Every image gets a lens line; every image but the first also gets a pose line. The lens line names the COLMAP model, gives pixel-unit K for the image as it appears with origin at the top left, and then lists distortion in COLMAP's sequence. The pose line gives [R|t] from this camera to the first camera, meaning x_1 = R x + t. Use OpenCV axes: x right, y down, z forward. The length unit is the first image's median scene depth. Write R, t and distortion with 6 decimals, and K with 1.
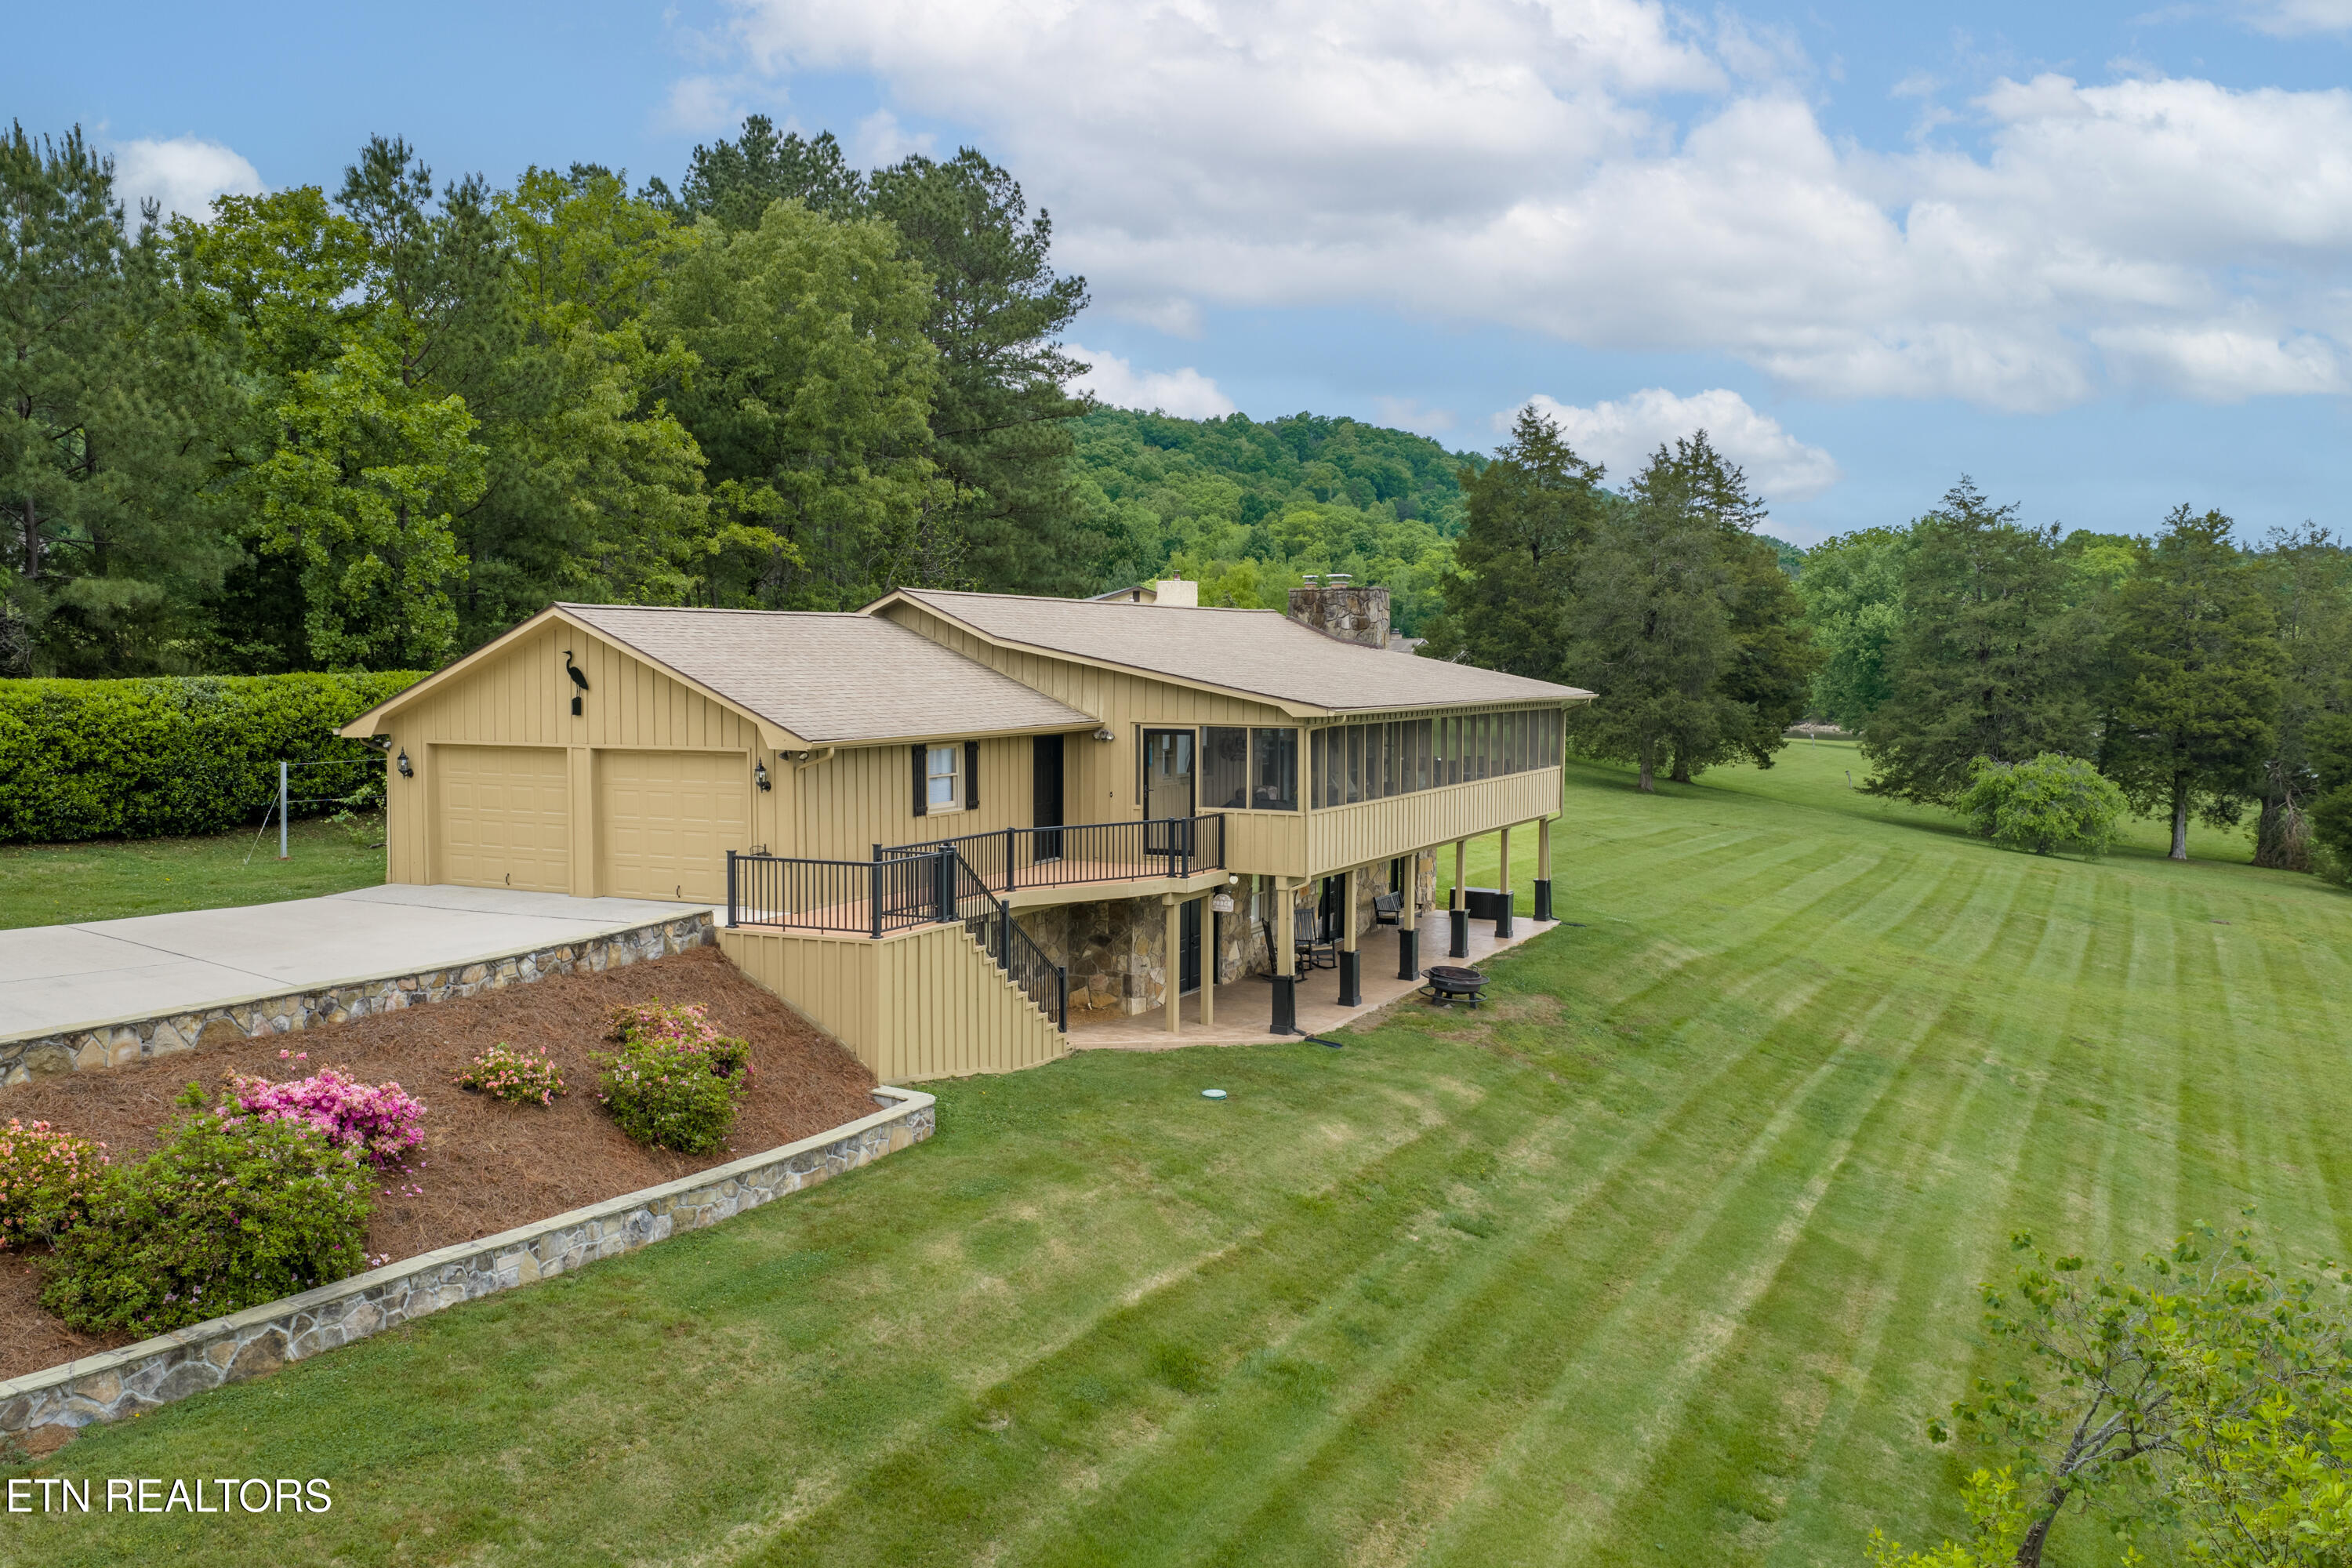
lens RADIAL K [[1937.5, 0, 1182.6], [0, 1937.5, 831.0], [0, 0, 1]] dist [0.017419, -0.035813]
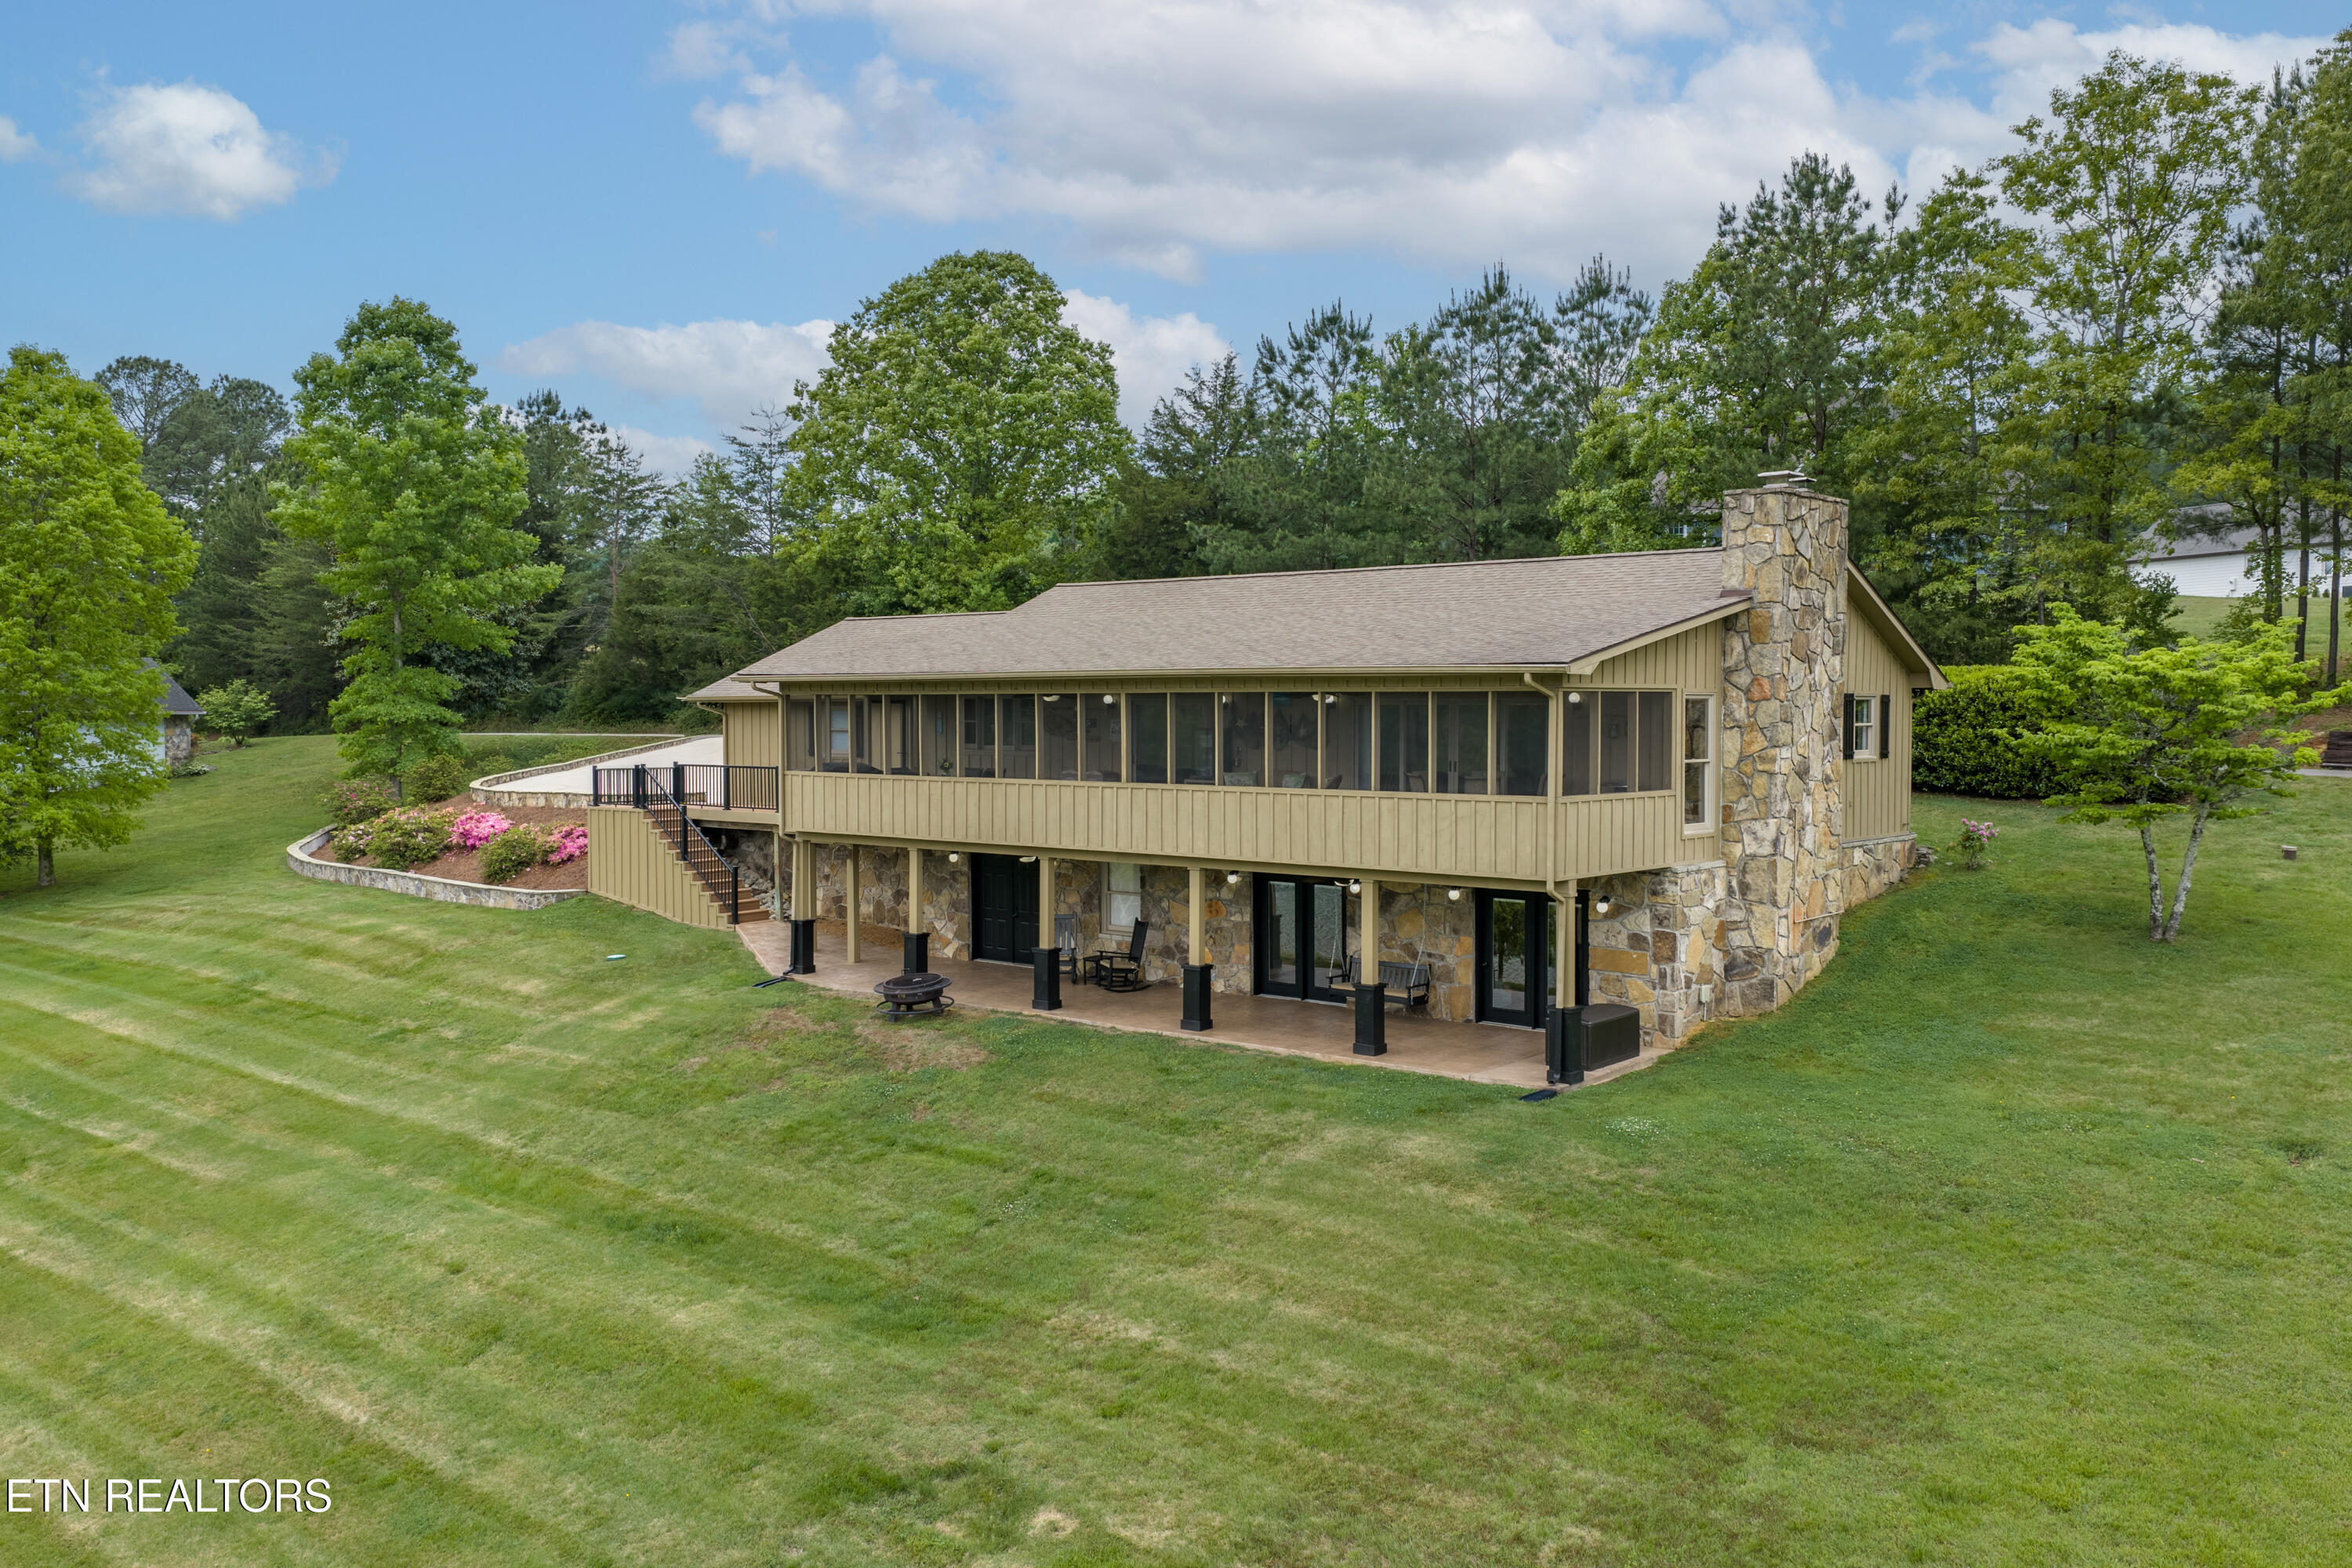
lens RADIAL K [[1937.5, 0, 1182.6], [0, 1937.5, 831.0], [0, 0, 1]] dist [0.017419, -0.035813]
pose [[-0.251807, 0.058651, -0.965999, 1.088512], [-0.087274, 0.992719, 0.083023, -0.088631], [0.963834, 0.105213, -0.244854, 1.512511]]
